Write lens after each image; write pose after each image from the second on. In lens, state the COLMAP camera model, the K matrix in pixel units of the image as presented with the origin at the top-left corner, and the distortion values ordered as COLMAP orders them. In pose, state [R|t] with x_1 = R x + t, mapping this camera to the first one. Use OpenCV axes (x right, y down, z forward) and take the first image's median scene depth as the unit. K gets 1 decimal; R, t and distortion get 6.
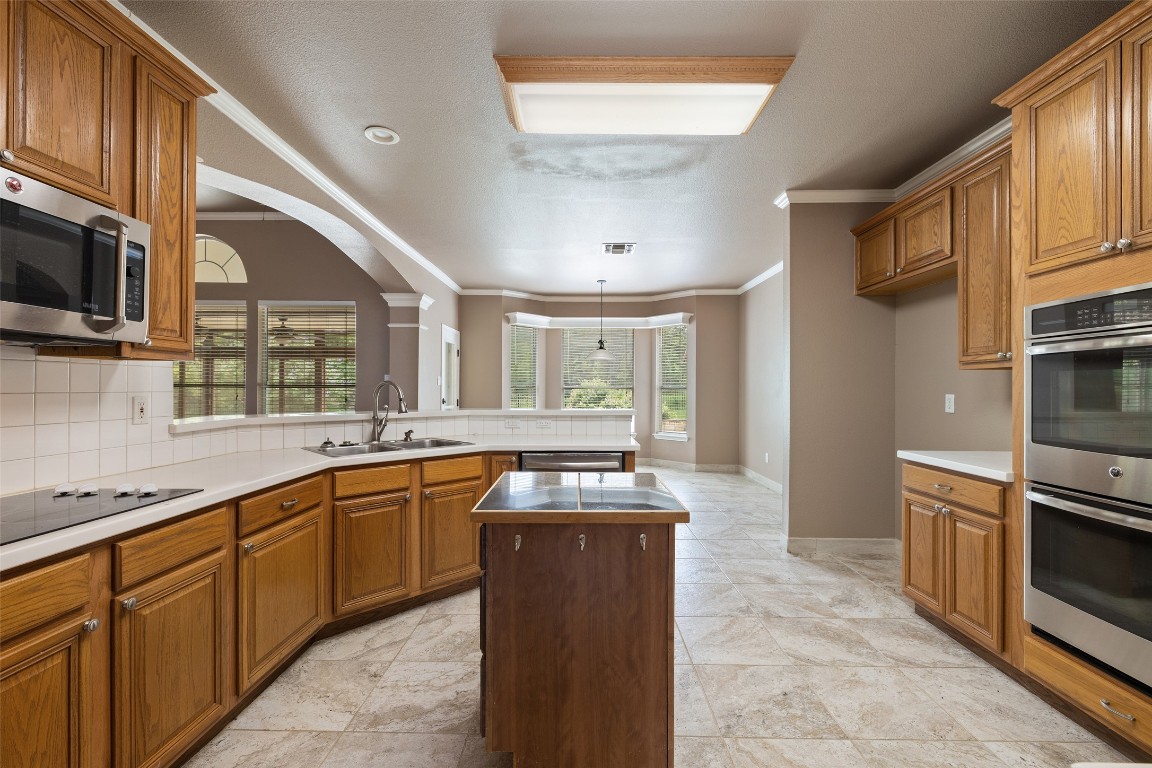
lens RADIAL K [[481.7, 0, 576.7], [0, 481.7, 385.8], [0, 0, 1]] dist [0.002810, 0.000365]
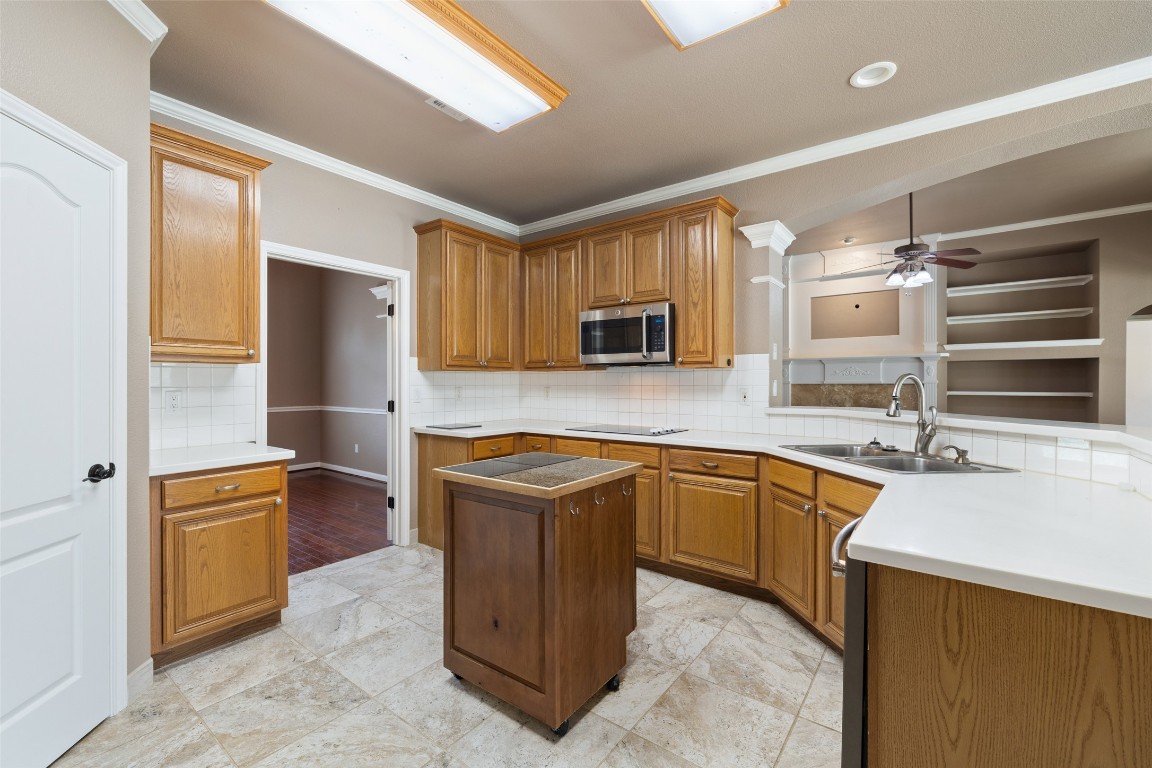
lens RADIAL K [[481.7, 0, 570.4], [0, 481.7, 384.7], [0, 0, 1]] dist [0.002810, 0.000365]
pose [[-0.603326, -0.000238, -0.797494, 0.701444], [0.003304, 0.999991, -0.002798, 0.009997], [0.797488, -0.004323, -0.603320, 1.367592]]
